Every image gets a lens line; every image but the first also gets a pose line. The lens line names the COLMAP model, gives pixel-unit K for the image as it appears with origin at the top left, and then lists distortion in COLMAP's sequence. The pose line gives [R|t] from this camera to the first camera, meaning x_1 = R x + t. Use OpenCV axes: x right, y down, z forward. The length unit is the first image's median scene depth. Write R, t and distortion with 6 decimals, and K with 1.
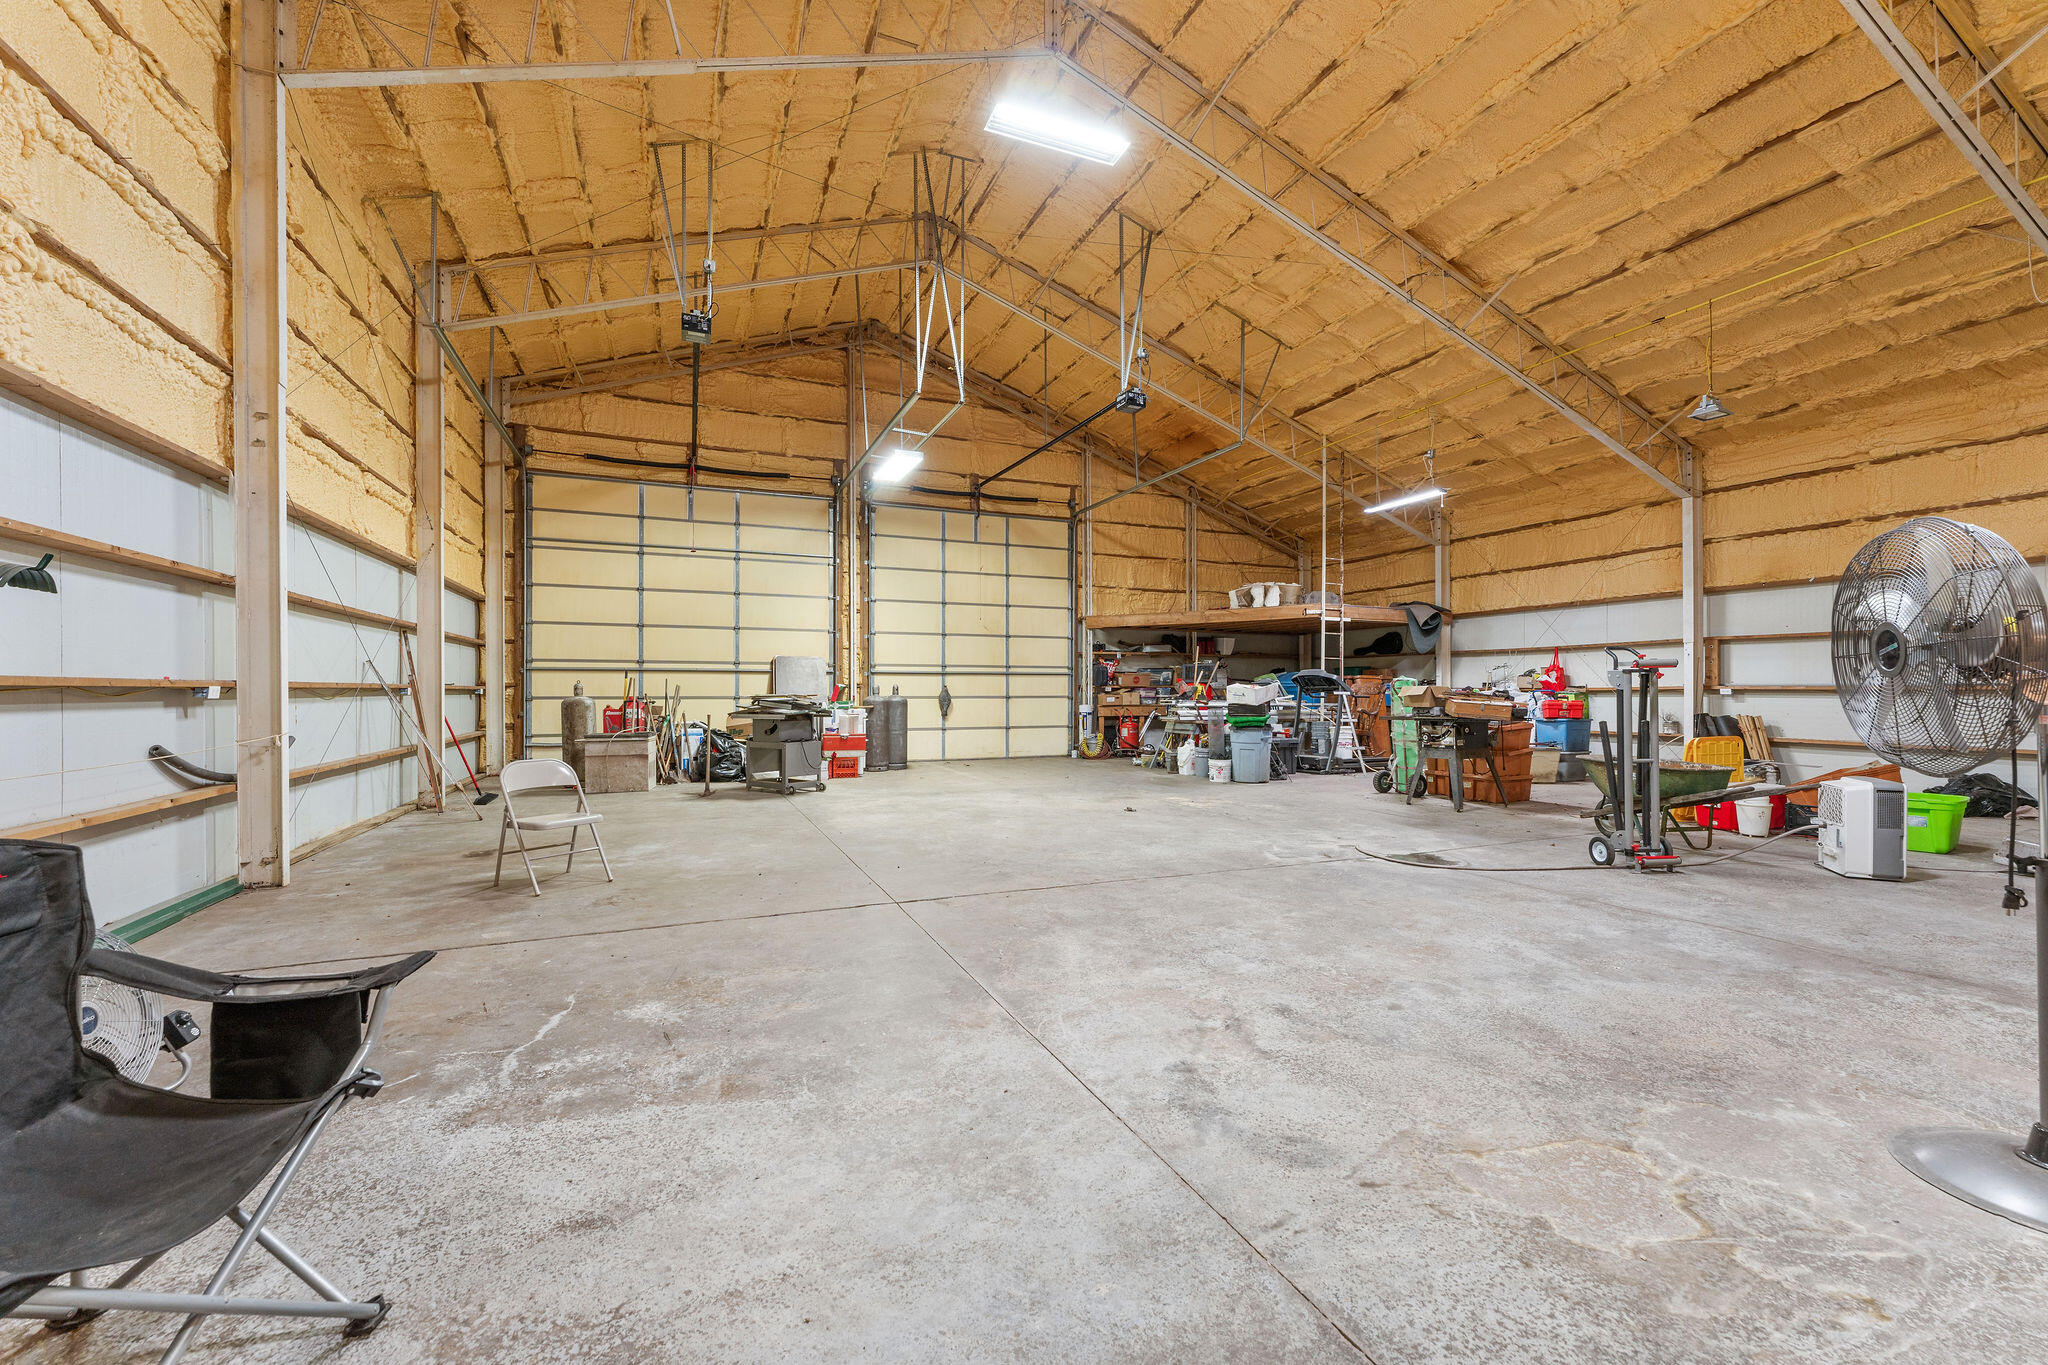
lens RADIAL K [[819.2, 0, 1019.7], [0, 819.2, 688.1], [0, 0, 1]] dist [0.002968, -0.000457]
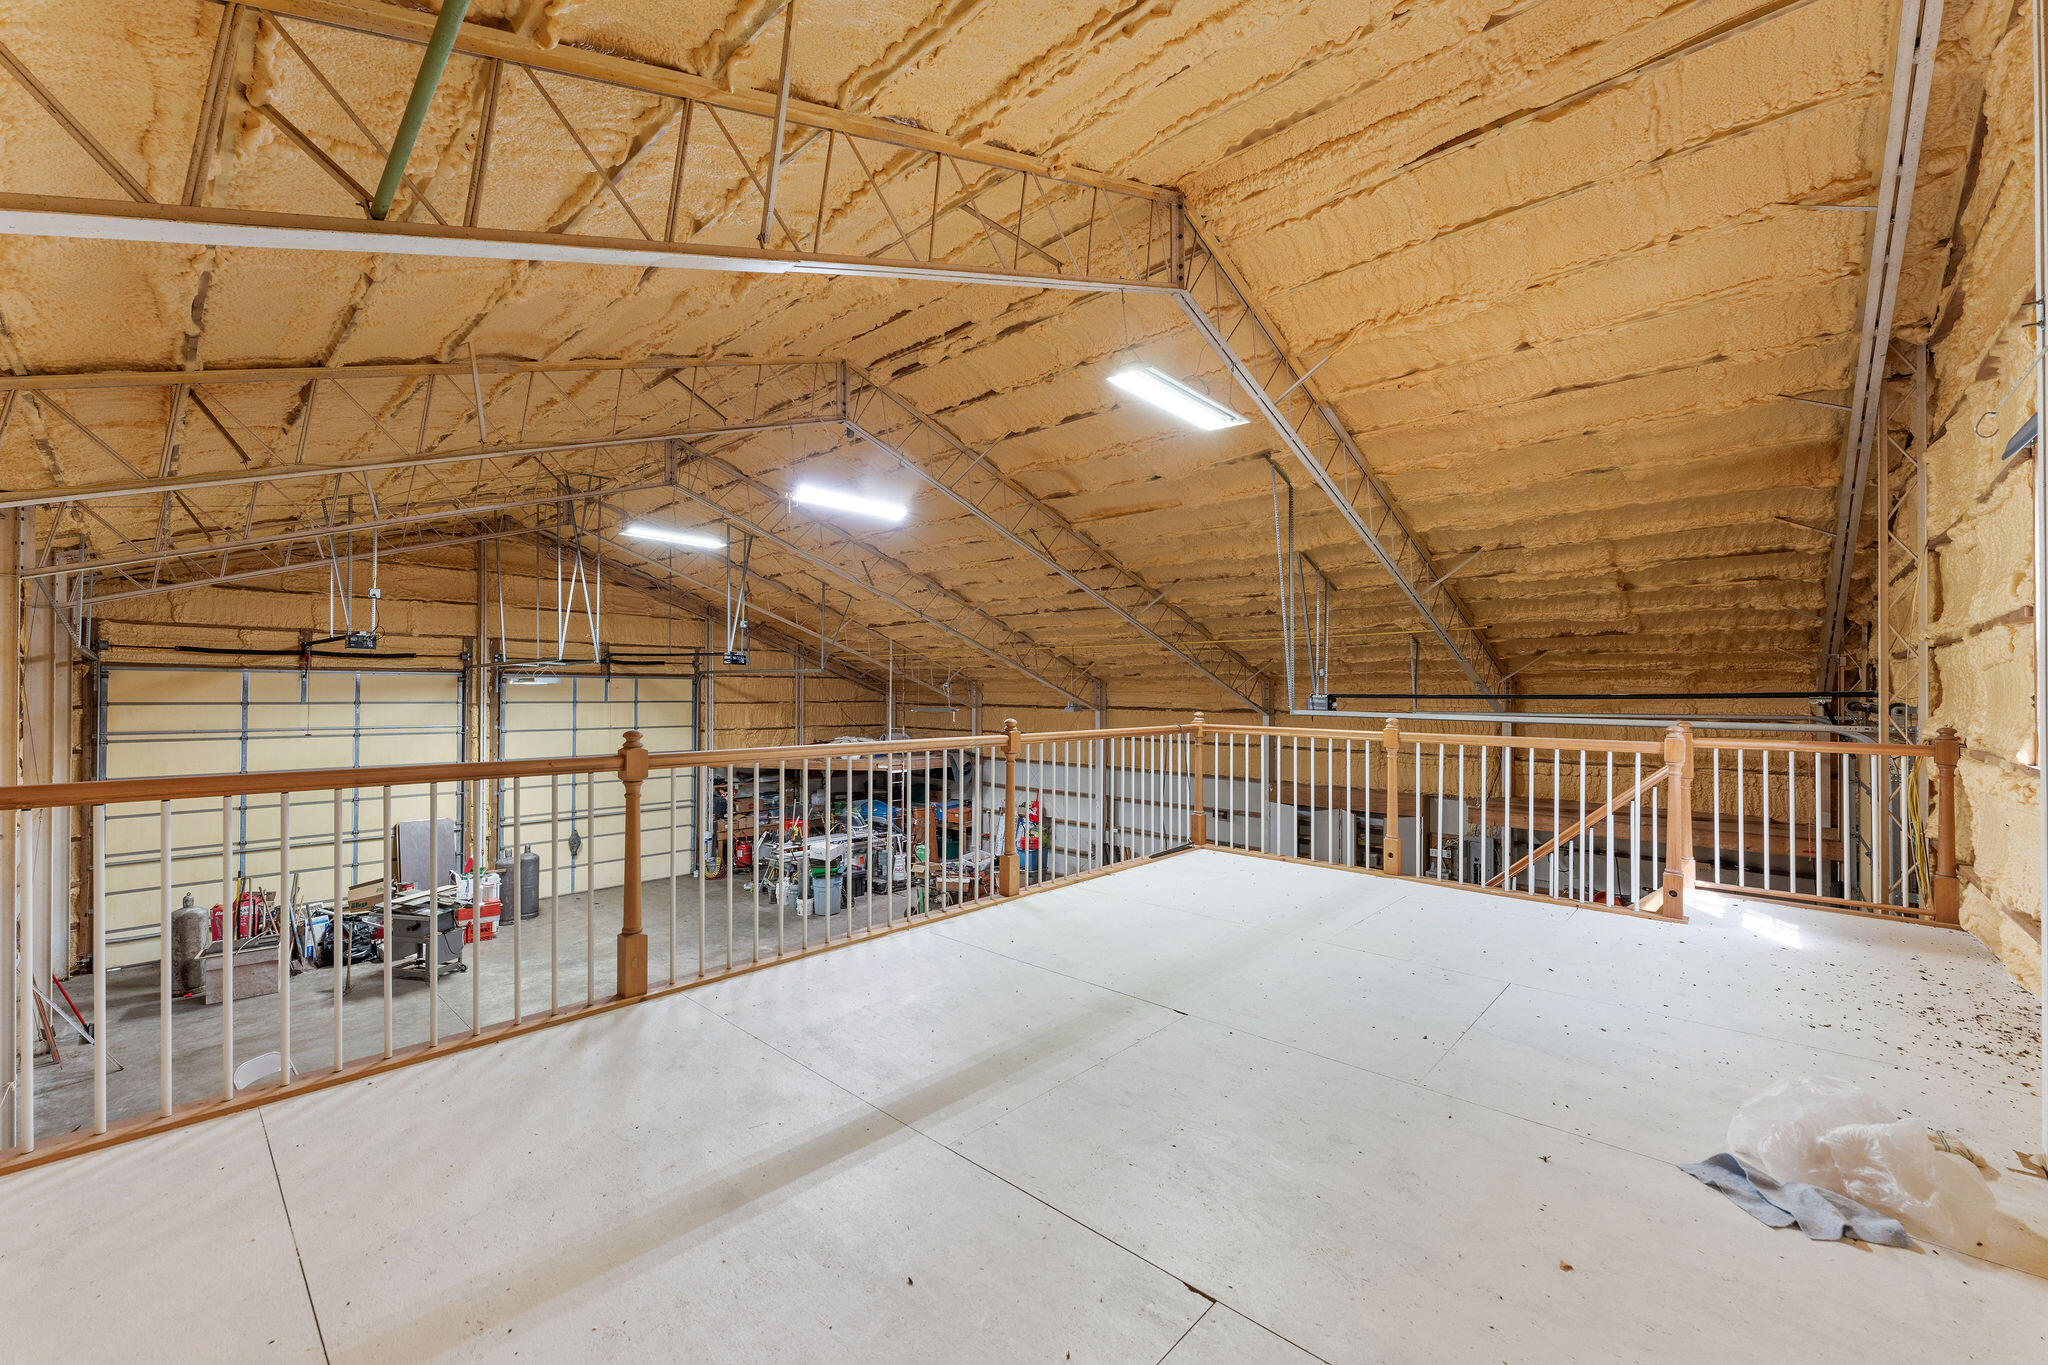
lens RADIAL K [[819.2, 0, 1023.5], [0, 819.2, 678.6], [0, 0, 1]] dist [0.002968, -0.000457]
pose [[0.911130, 0.008578, 0.412030, 0.007866], [-0.010081, 0.999948, 0.001474, -0.261175], [-0.411996, -0.005497, 0.911169, -0.365424]]
